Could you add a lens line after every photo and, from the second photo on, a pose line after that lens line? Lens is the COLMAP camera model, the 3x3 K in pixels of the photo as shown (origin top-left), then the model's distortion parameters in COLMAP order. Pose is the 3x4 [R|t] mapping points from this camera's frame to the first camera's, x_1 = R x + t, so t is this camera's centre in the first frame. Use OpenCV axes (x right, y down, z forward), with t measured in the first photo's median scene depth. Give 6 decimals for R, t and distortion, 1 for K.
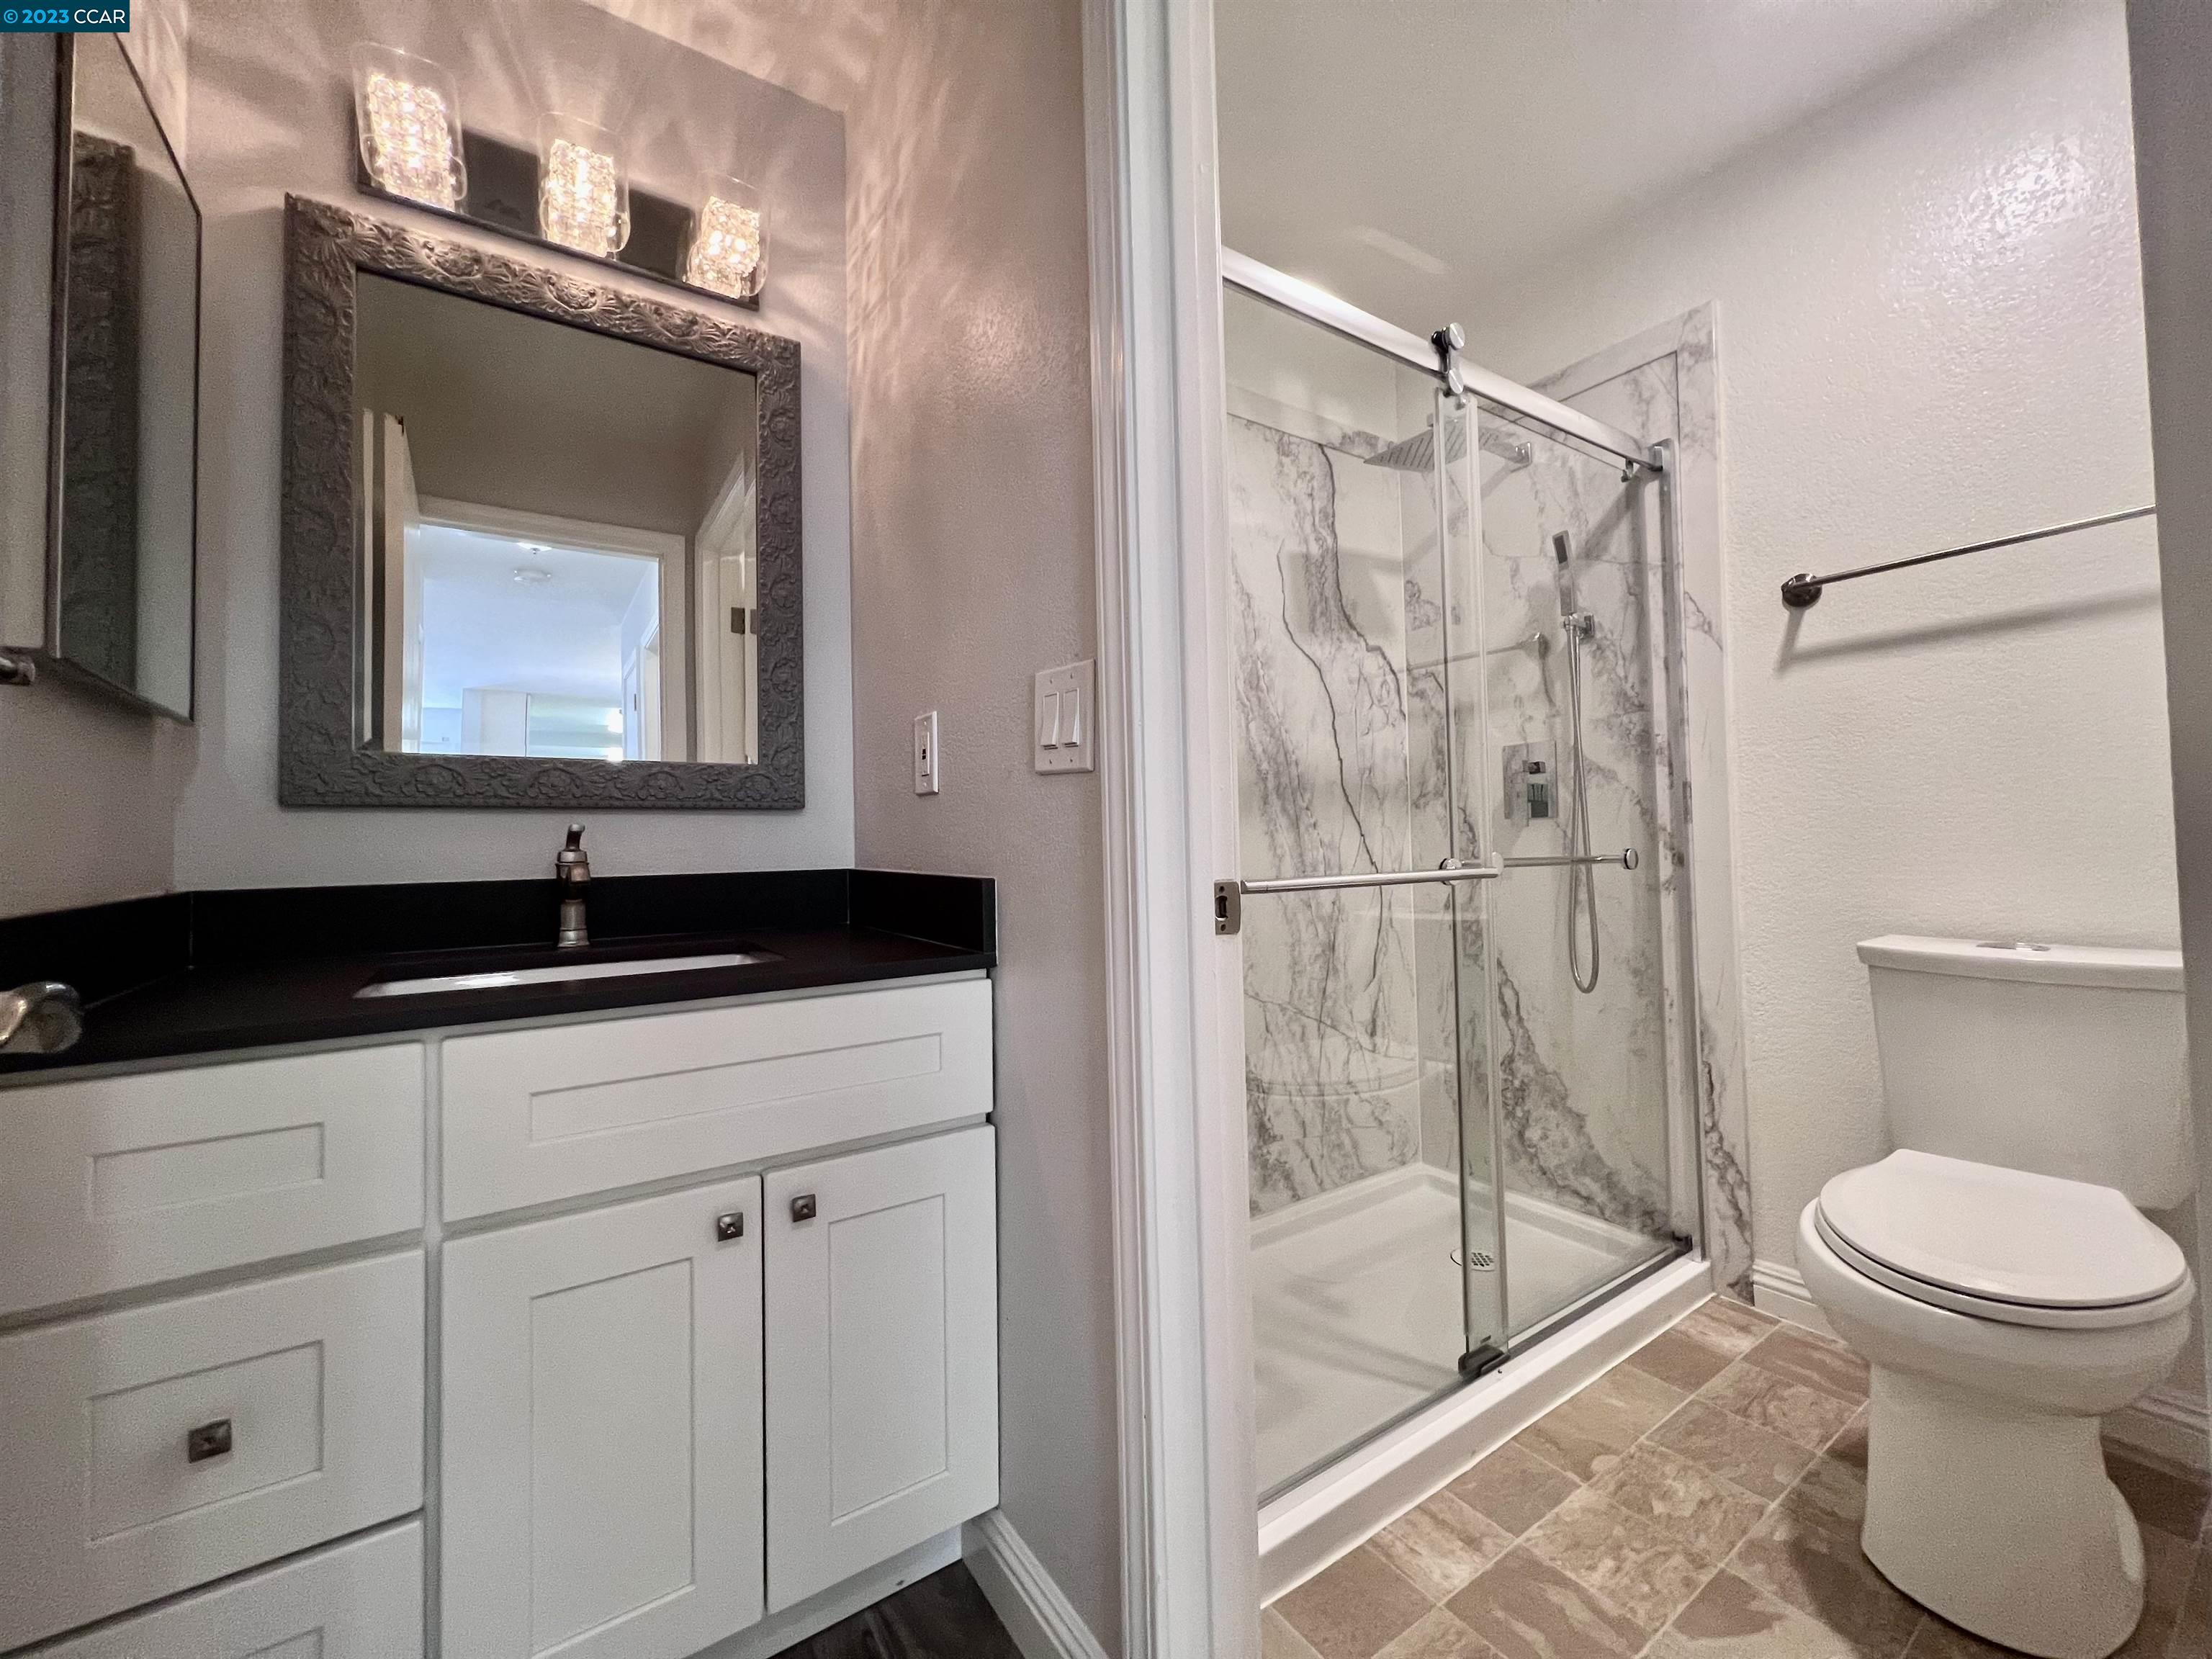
lens RADIAL K [[883.8, 0, 1107.0], [0, 883.8, 820.9], [0, 0, 1]] dist [-0.000564, 0.000063]
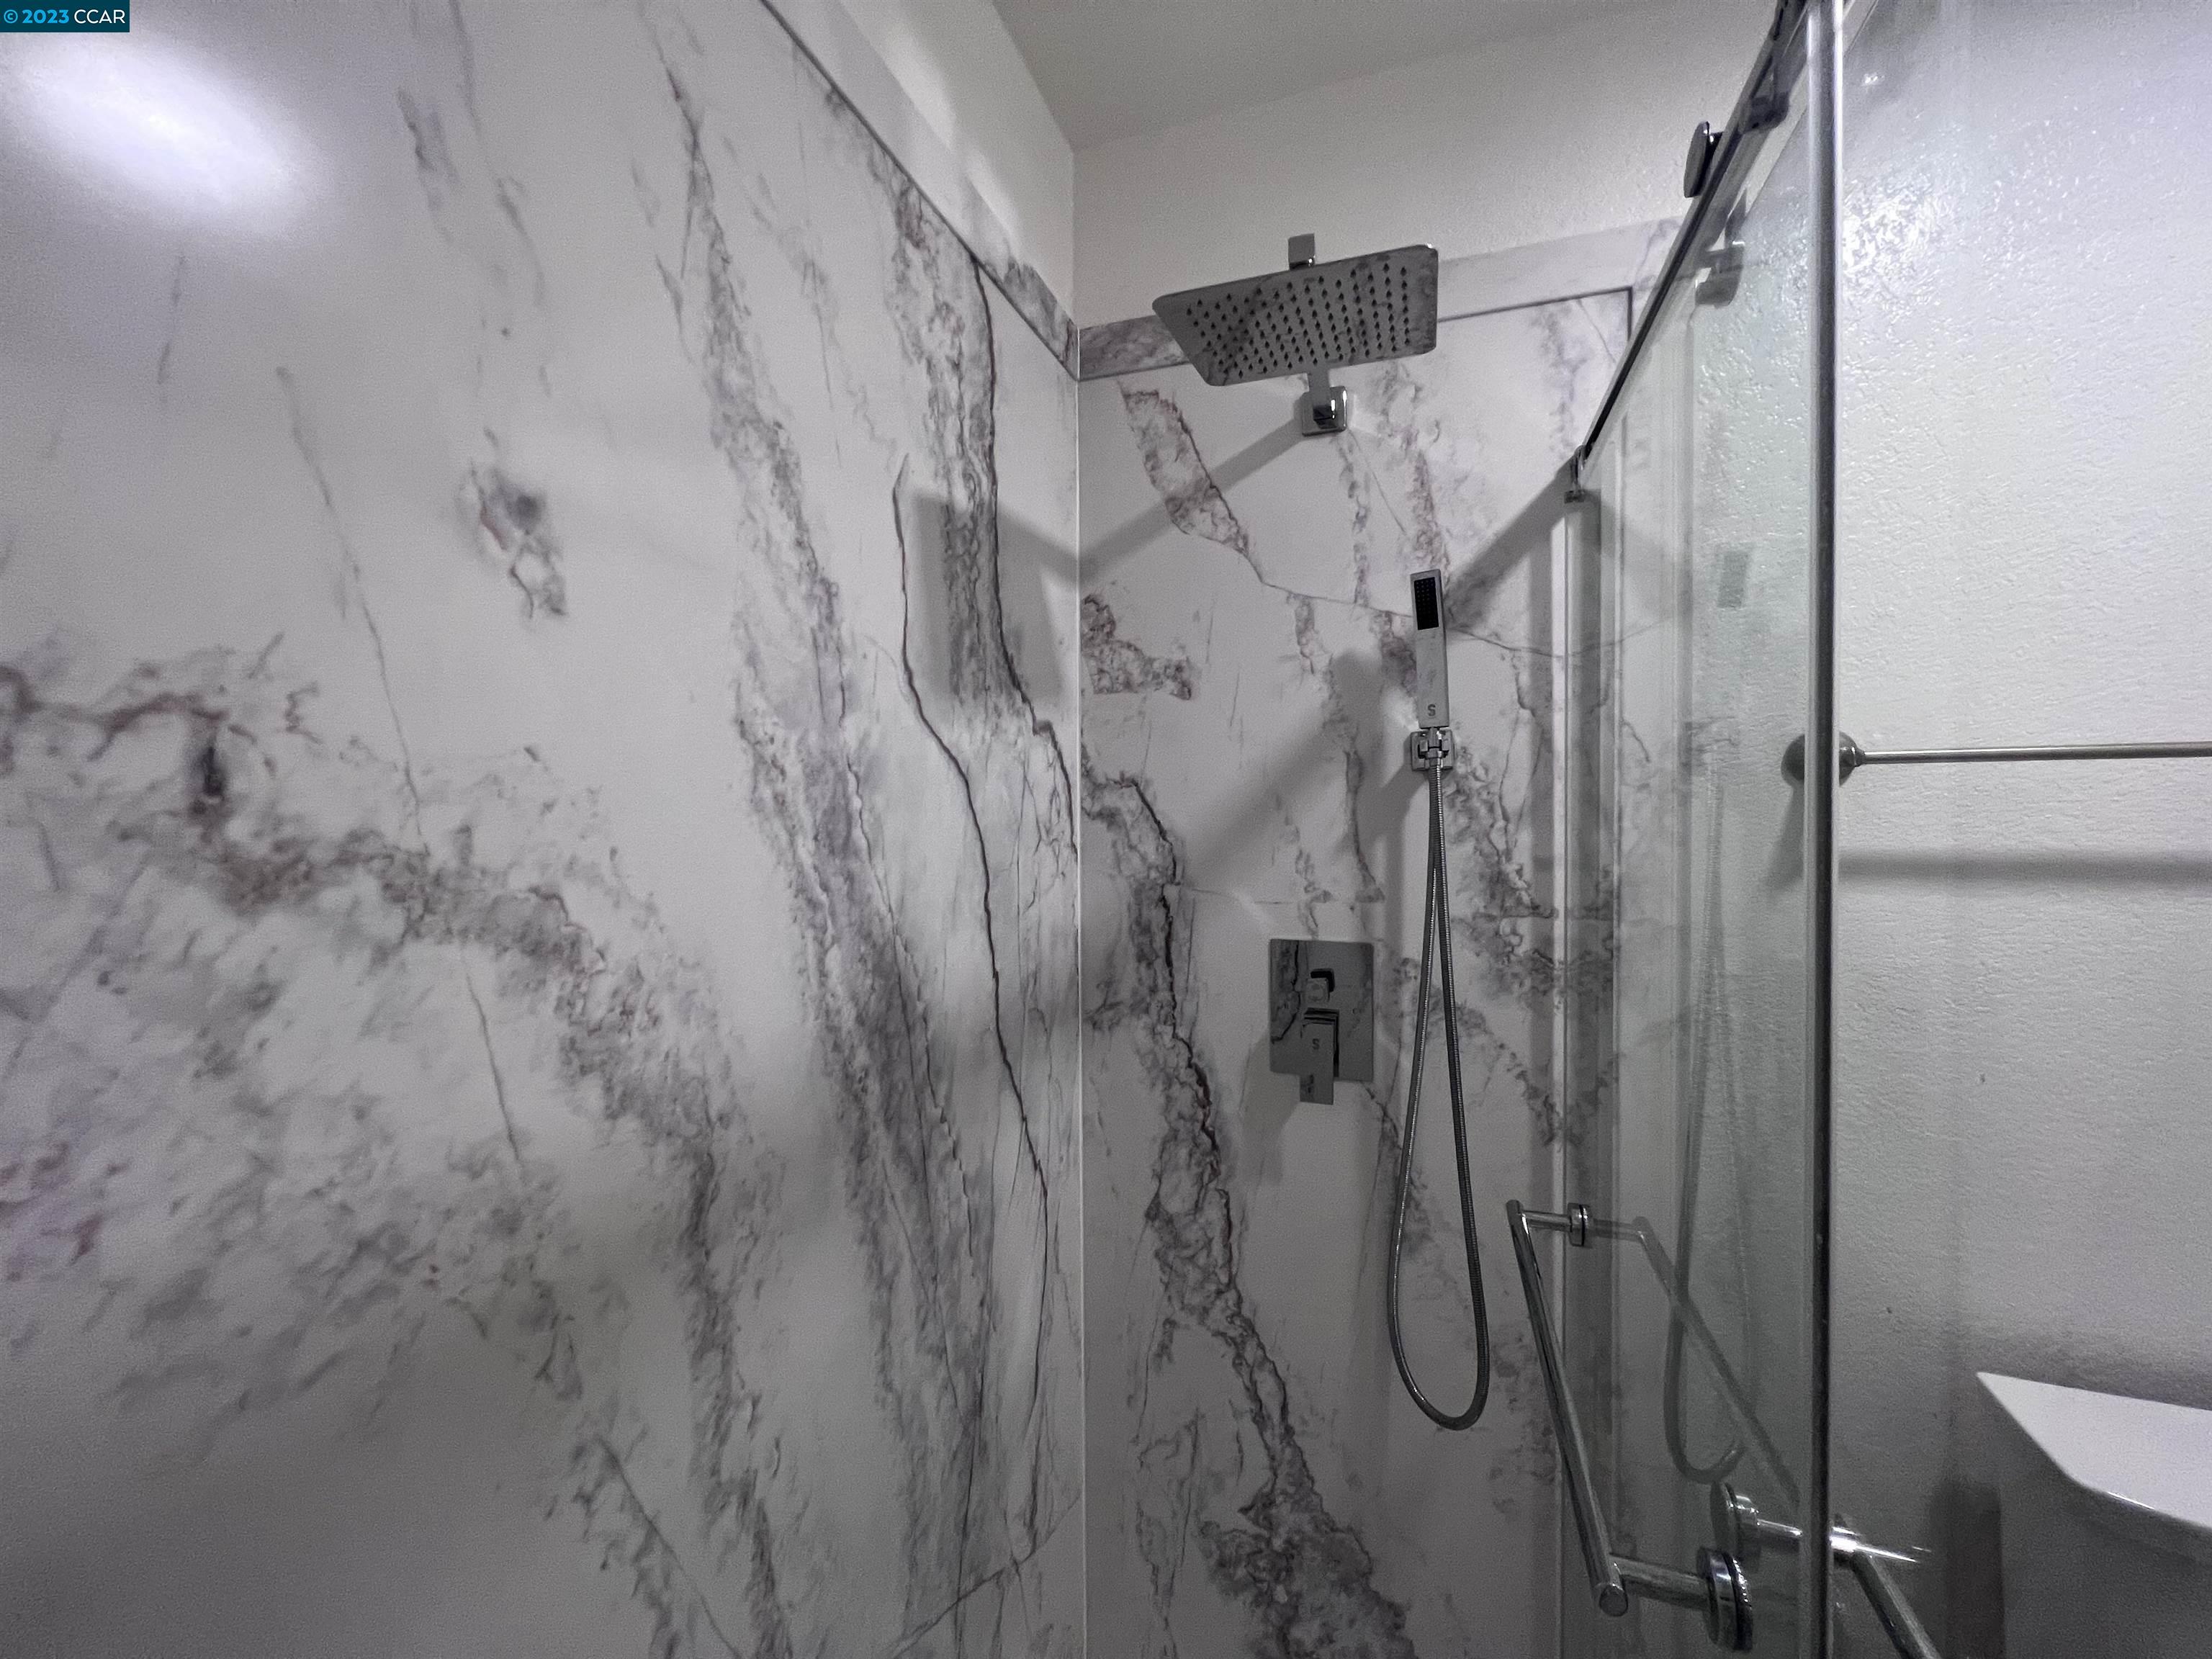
lens RADIAL K [[883.8, 0, 1104.1], [0, 883.8, 823.6], [0, 0, 1]] dist [-0.000564, 0.000063]
pose [[0.805503, 0.009001, 0.592524, 0.039307], [-0.030741, 0.999173, 0.026612, -0.167182], [-0.591794, -0.039651, 0.805113, 0.623191]]
